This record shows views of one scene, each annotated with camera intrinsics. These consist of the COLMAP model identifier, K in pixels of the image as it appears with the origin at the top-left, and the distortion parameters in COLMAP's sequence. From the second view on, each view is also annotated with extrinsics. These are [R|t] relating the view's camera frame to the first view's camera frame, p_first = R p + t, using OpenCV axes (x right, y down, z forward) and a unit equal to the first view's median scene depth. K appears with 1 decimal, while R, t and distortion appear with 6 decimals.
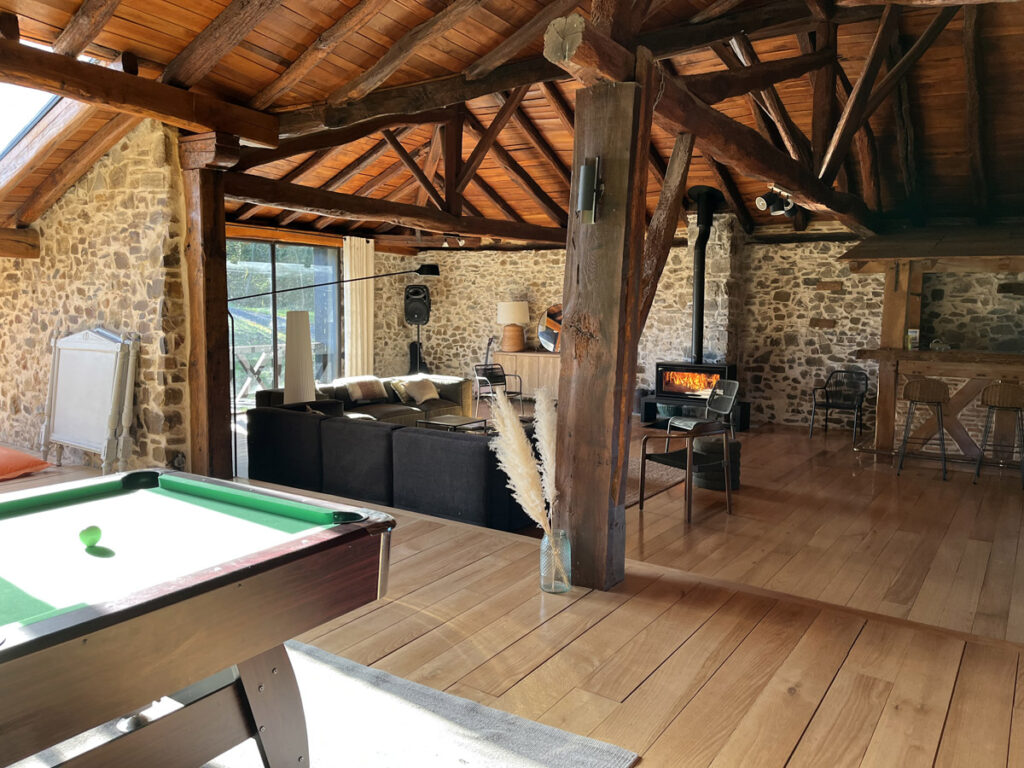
lens RADIAL K [[770.0, 0, 509.4], [0, 770.0, 374.1], [0, 0, 1]] dist [0.052369, -0.000610]
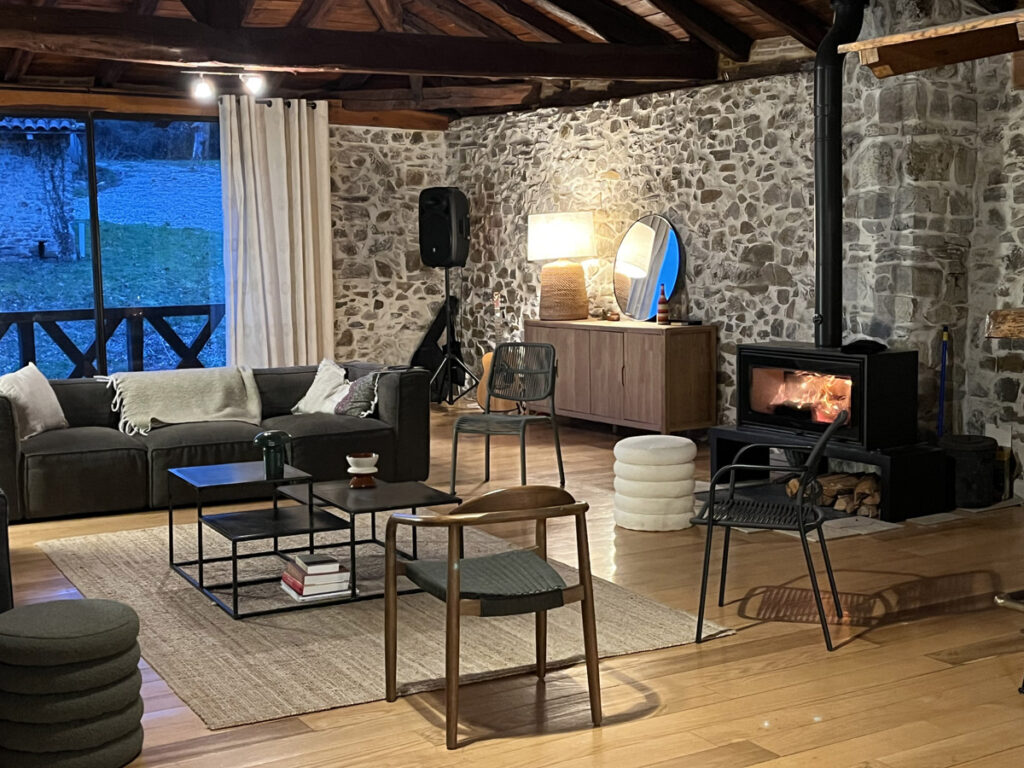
lens RADIAL K [[1373.4, 0, 512.9], [0, 1373.4, 390.6], [0, 0, 1]] dist [-0.014815, 0.000000]
pose [[0.903202, 0.019359, -0.428778, 0.316608], [-0.010247, 0.999670, 0.023551, -0.005415], [0.429093, -0.016878, 0.903103, 0.219932]]
